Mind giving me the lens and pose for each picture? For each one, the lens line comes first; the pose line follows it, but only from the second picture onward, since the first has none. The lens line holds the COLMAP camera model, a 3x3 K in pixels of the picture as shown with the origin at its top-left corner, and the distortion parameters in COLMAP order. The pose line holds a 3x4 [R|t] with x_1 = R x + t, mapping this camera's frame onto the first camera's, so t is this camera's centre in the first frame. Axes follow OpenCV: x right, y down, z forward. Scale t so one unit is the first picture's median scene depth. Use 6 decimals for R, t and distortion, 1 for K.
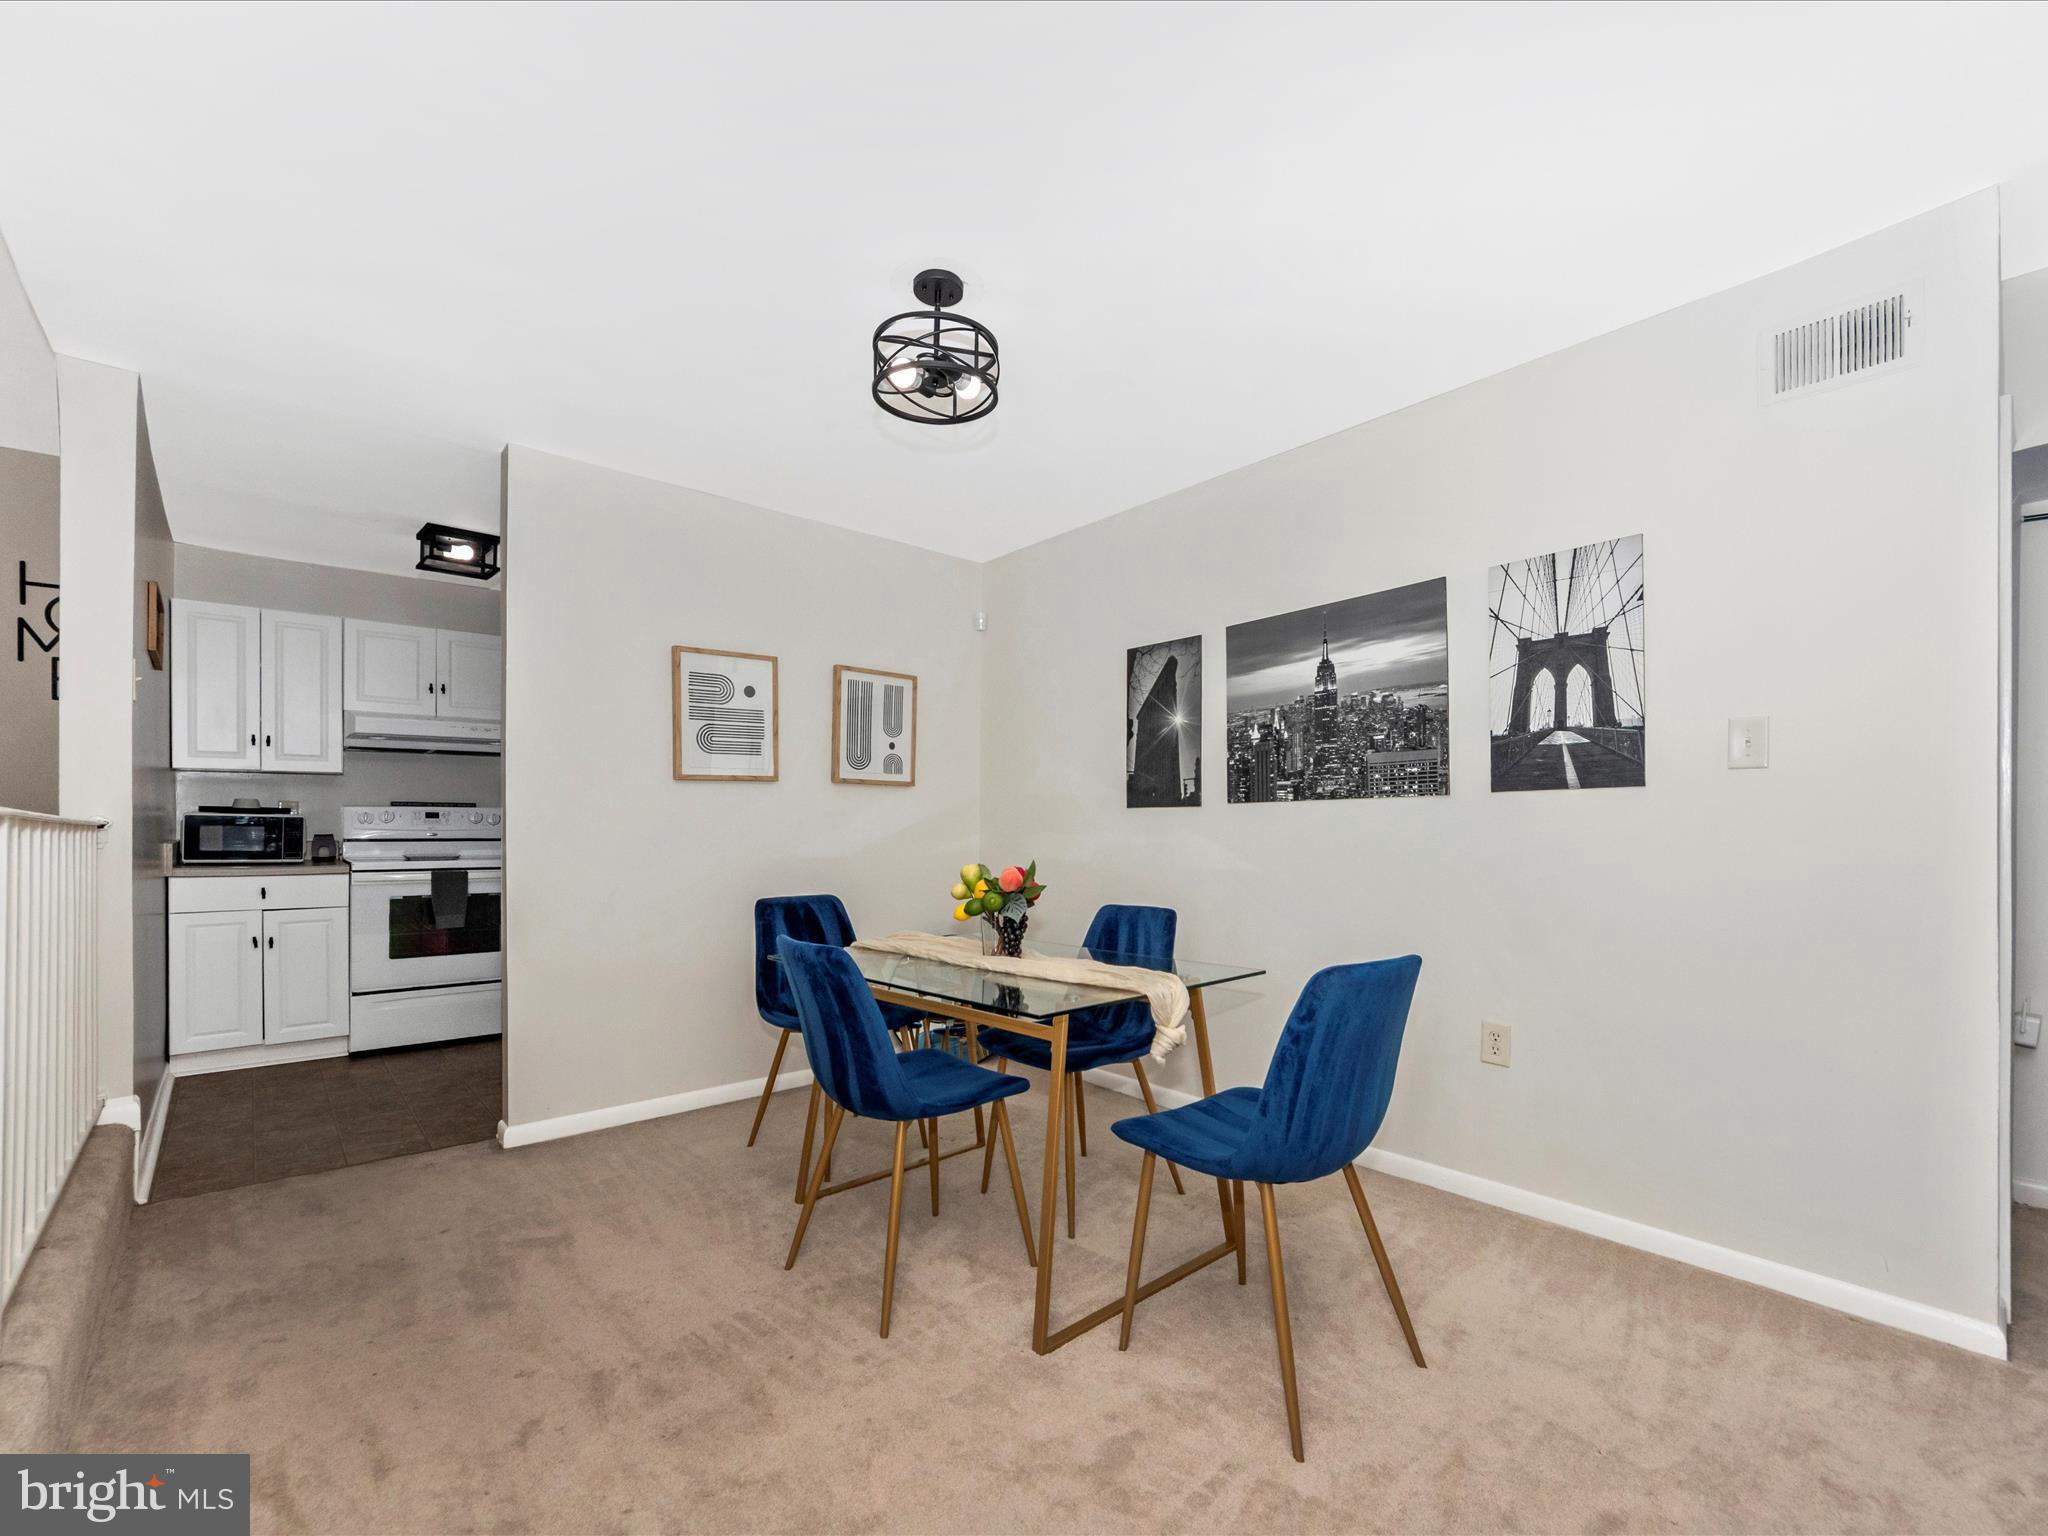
lens RADIAL K [[895.6, 0, 1053.1], [0, 895.6, 824.3], [0, 0, 1]] dist [0.011884, -0.007237]
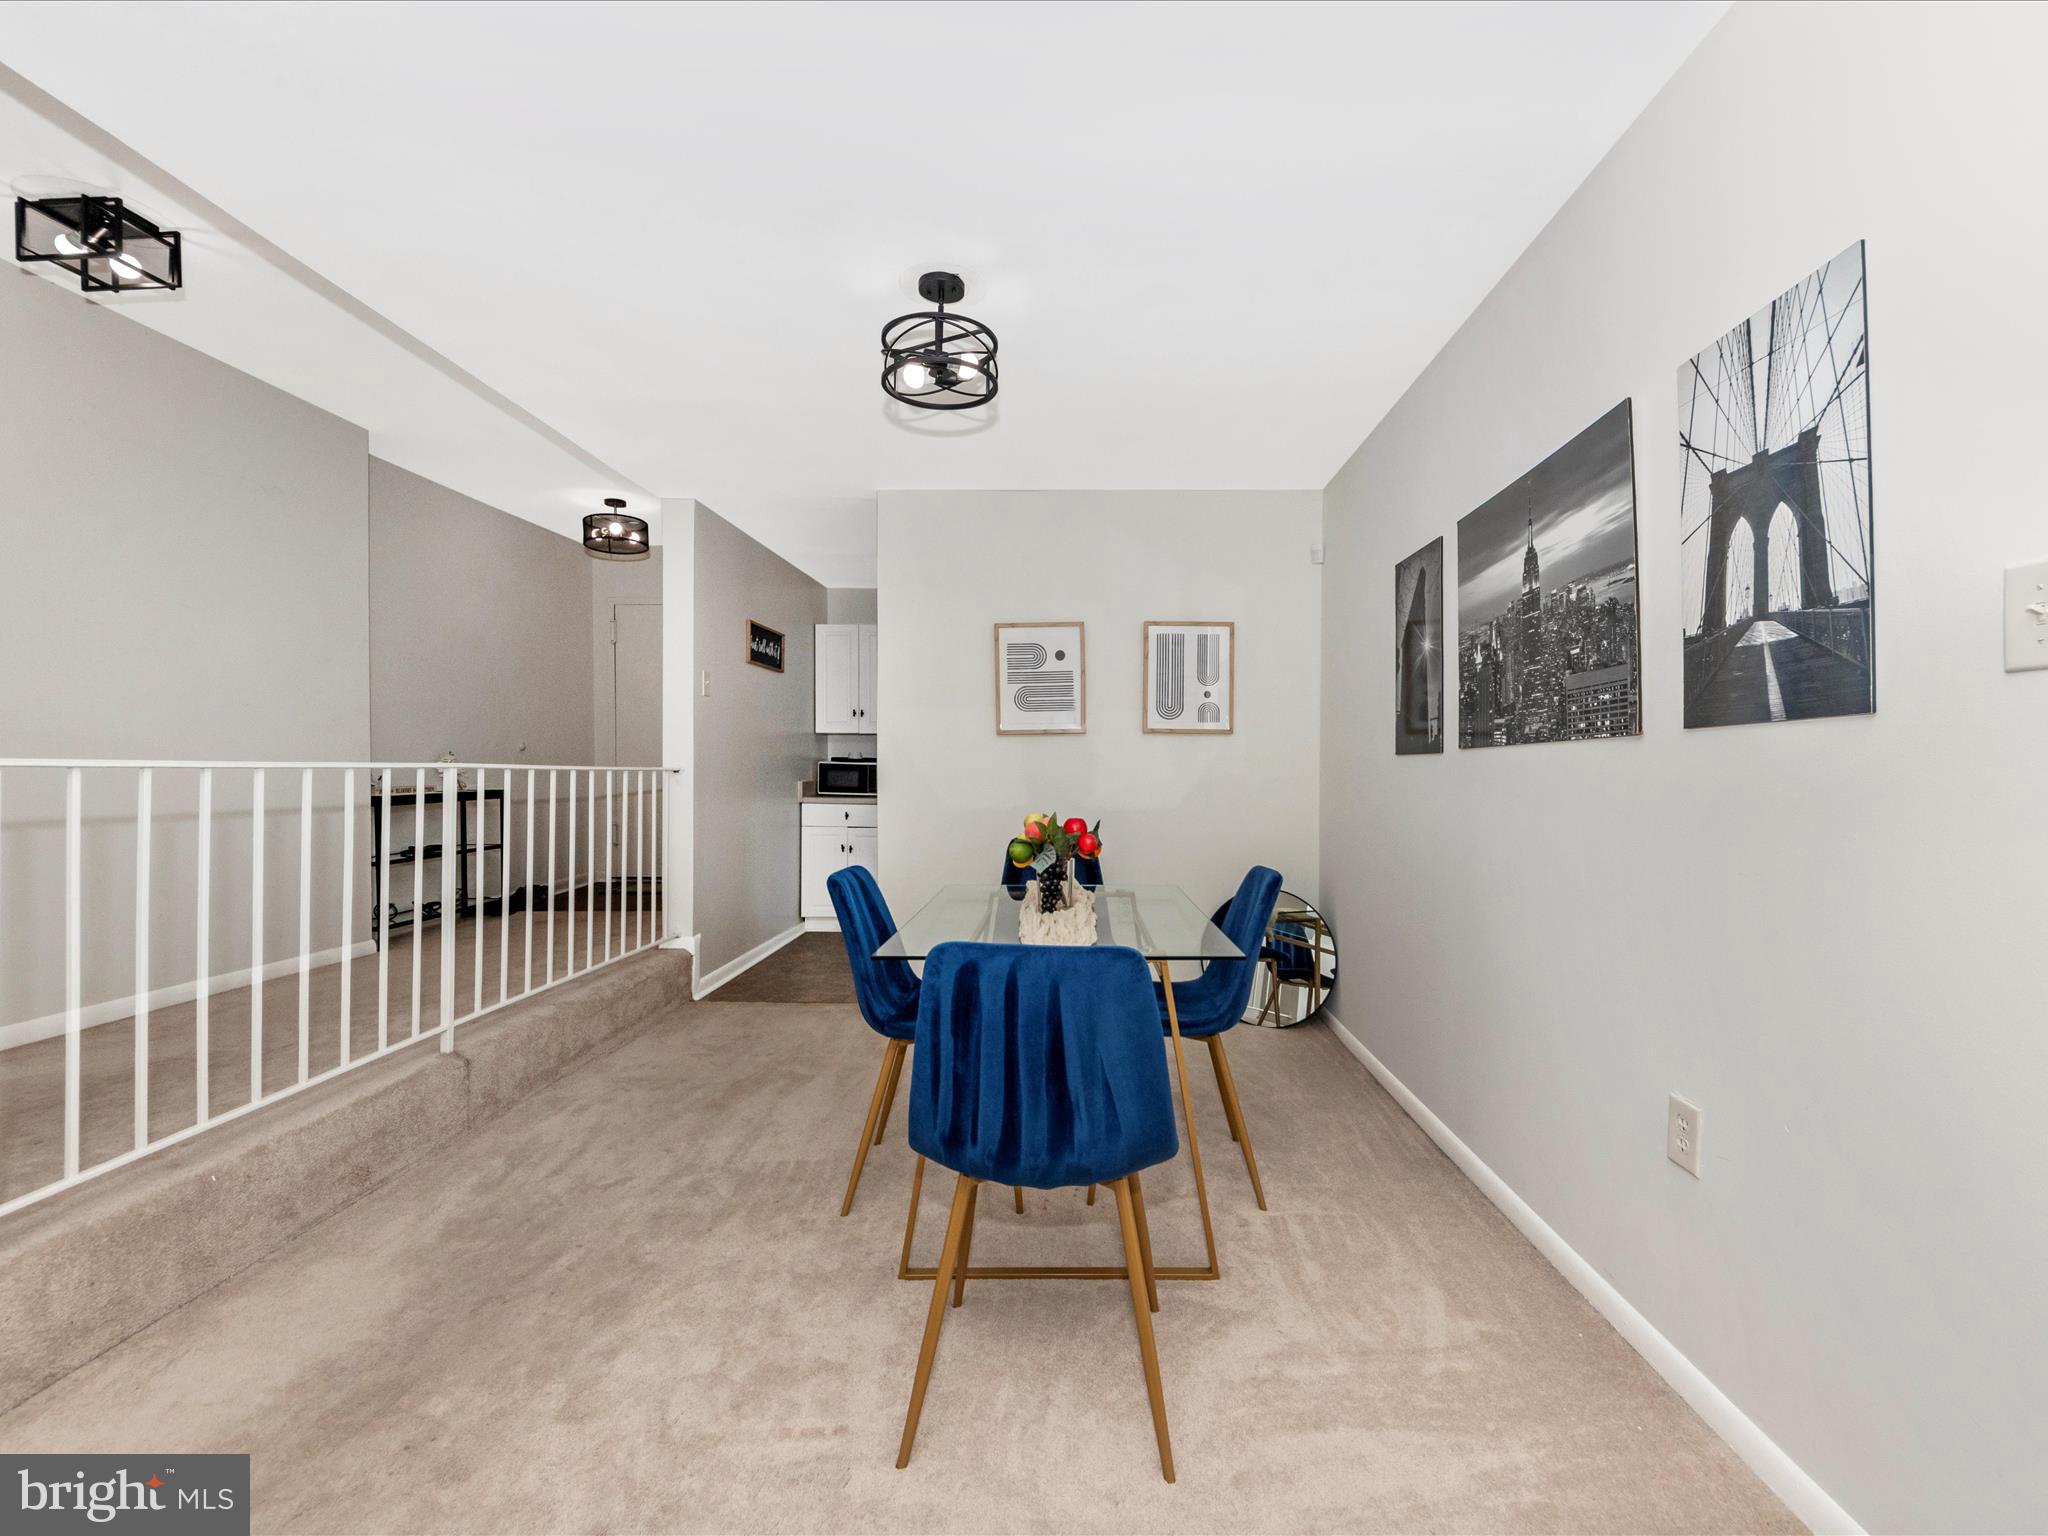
lens RADIAL K [[895.6, 0, 1017.6], [0, 895.6, 753.8], [0, 0, 1]] dist [0.011884, -0.007237]
pose [[0.697585, -0.007819, -0.716459, 0.527328], [-0.005360, 0.999856, -0.016131, -0.005449], [0.716482, 0.015093, 0.697443, 0.209073]]
